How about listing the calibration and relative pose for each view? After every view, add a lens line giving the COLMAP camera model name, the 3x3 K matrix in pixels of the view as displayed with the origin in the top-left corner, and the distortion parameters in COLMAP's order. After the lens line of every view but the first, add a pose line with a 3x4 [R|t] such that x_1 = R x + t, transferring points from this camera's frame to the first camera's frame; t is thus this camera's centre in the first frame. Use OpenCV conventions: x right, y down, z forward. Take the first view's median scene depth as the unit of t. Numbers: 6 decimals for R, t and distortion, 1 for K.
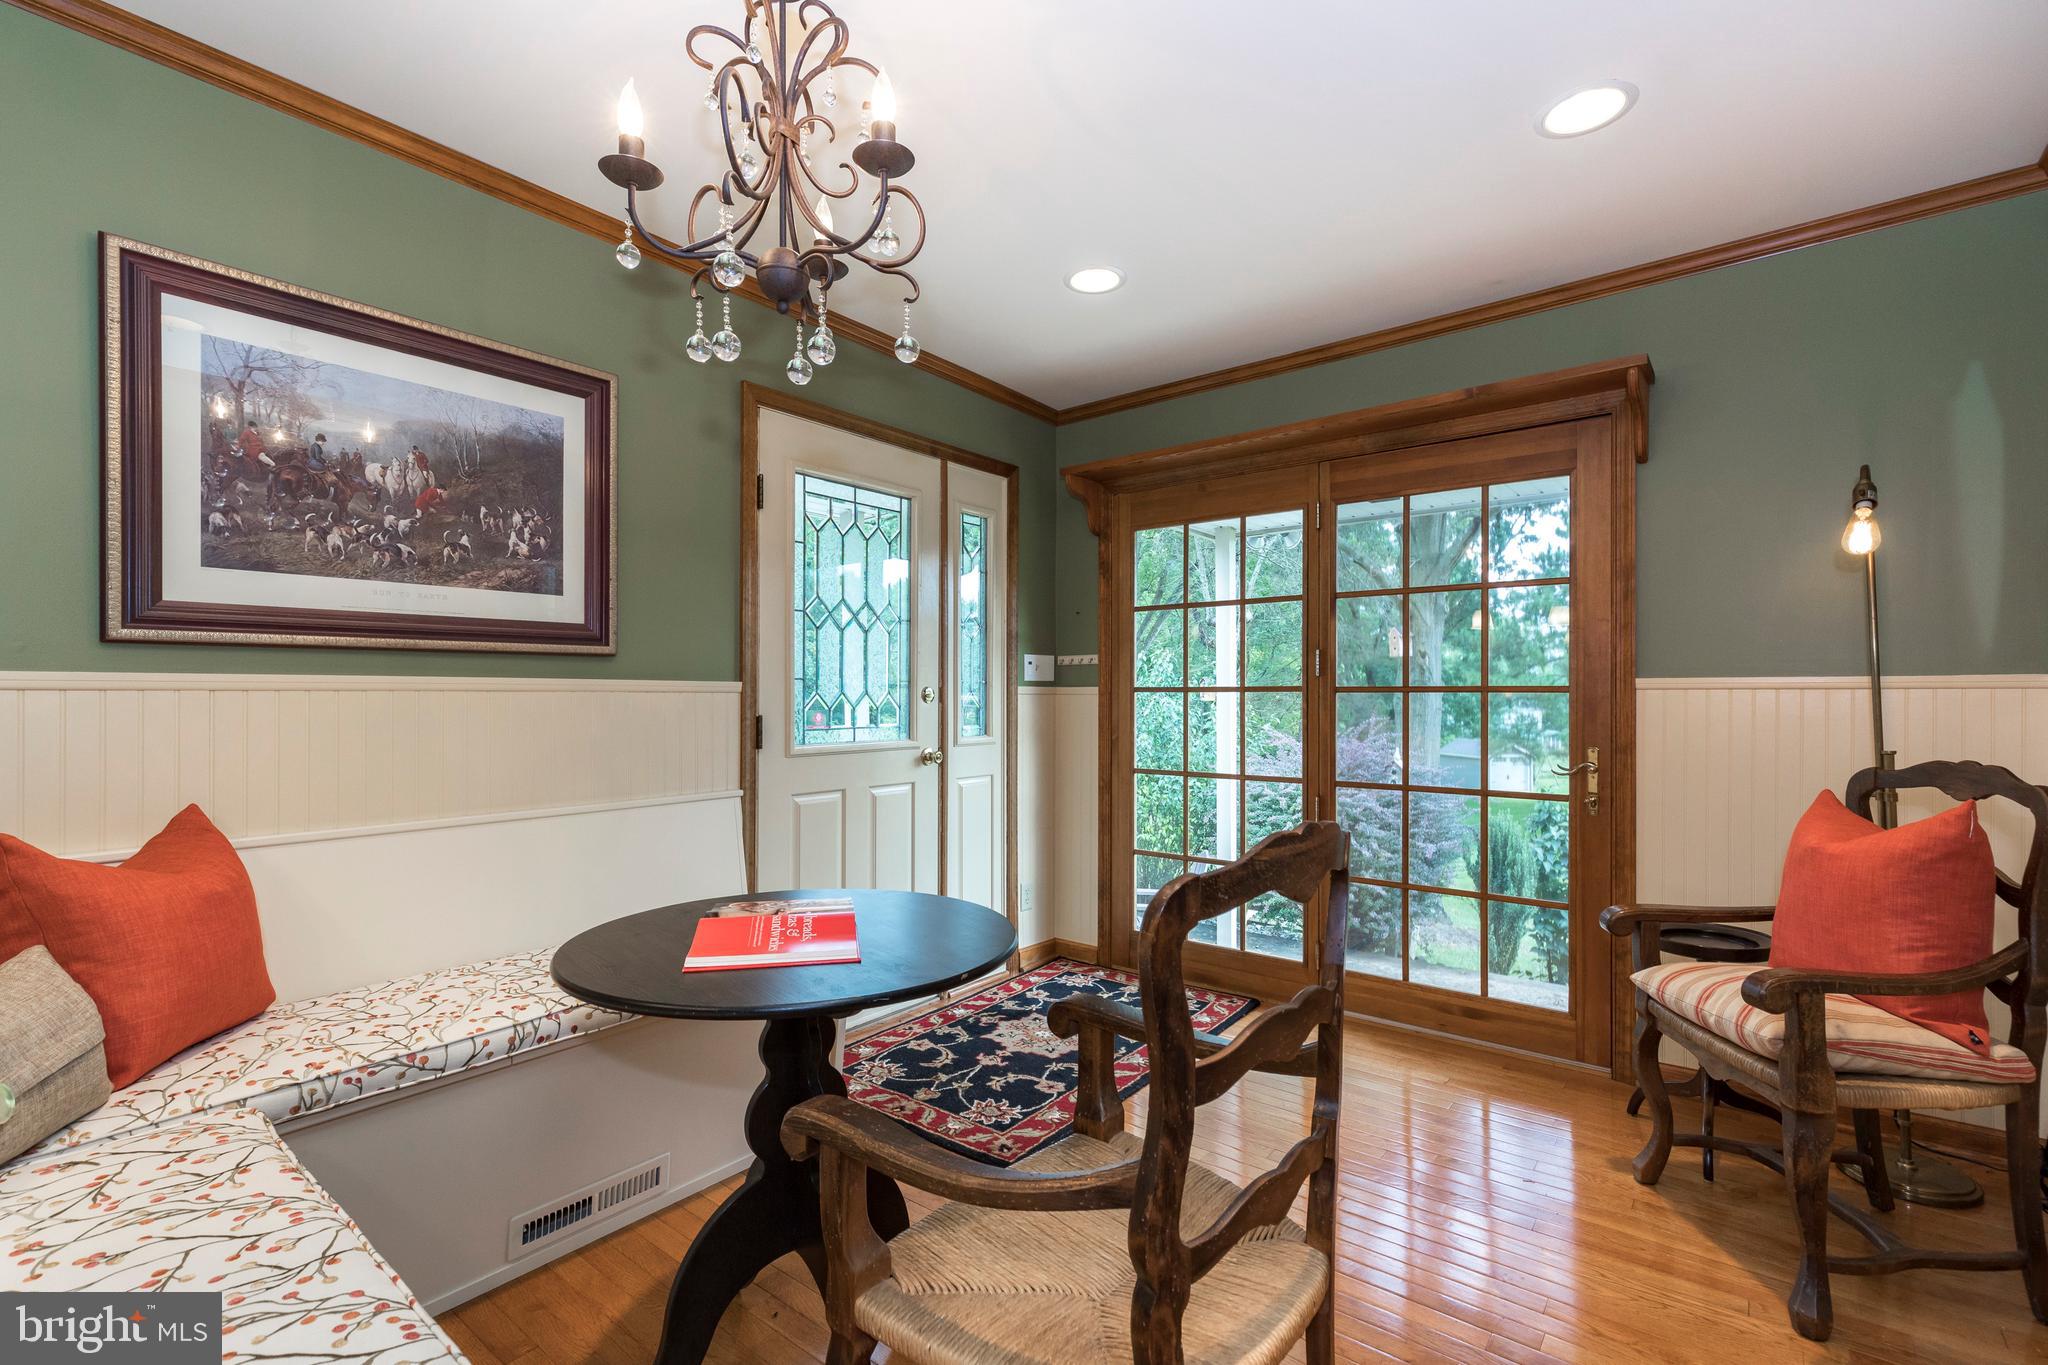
lens RADIAL K [[912.2, 0, 1021.2], [0, 912.2, 692.4], [0, 0, 1]] dist [0.003287, -0.001435]
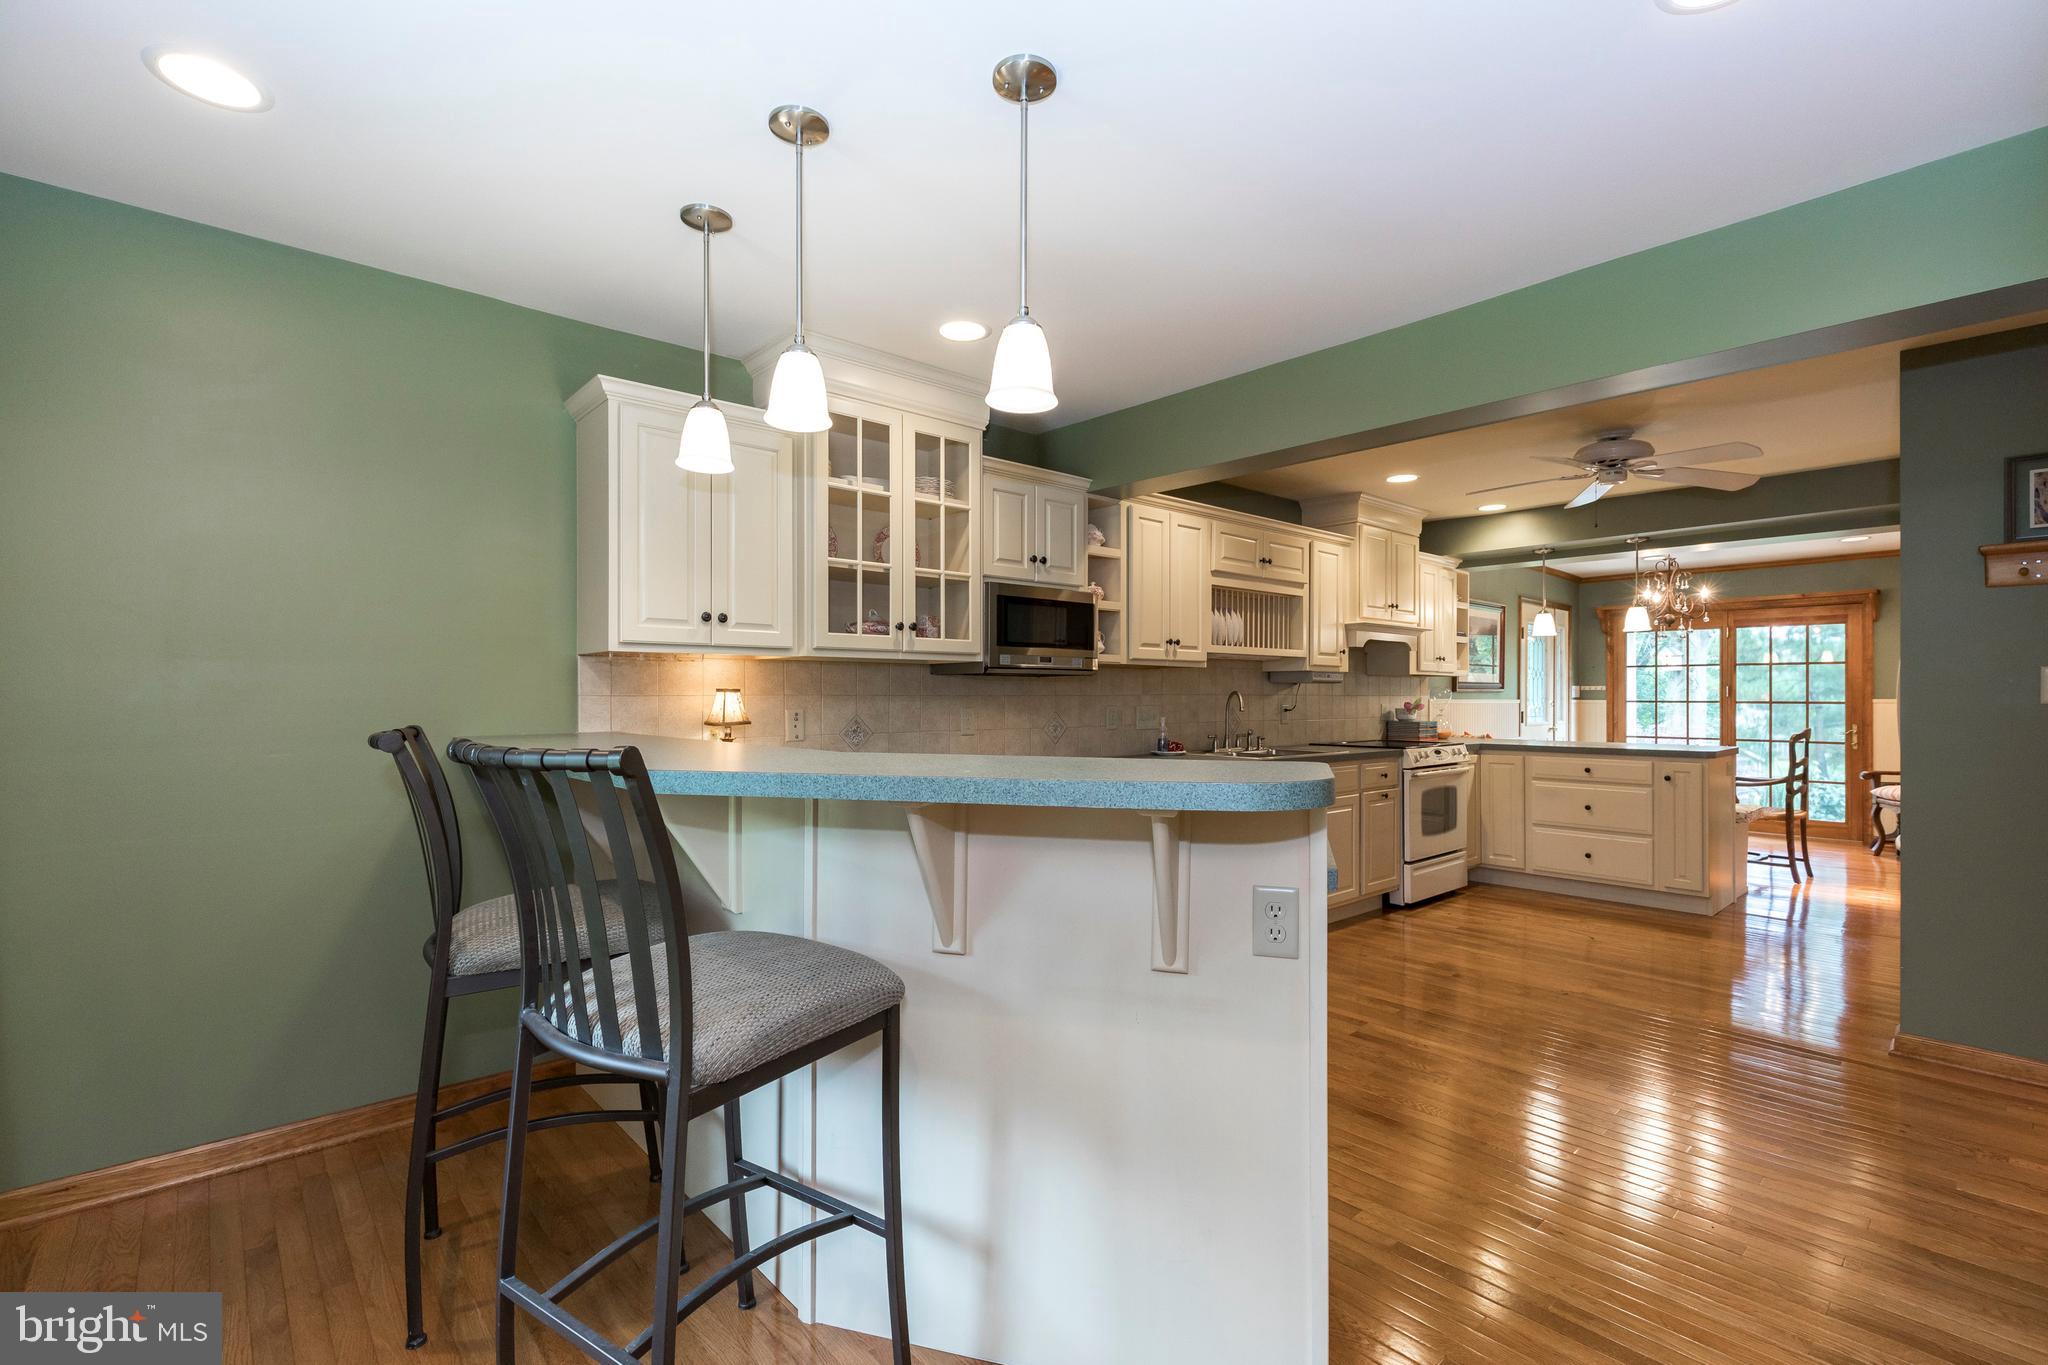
lens RADIAL K [[912.2, 0, 1019.2], [0, 912.2, 693.4], [0, 0, 1]] dist [0.003287, -0.001435]
pose [[0.986142, -0.002269, -0.165887, -1.370681], [0.002276, 0.999997, -0.000144, -0.035655], [0.165887, -0.000235, 0.986145, -2.085817]]
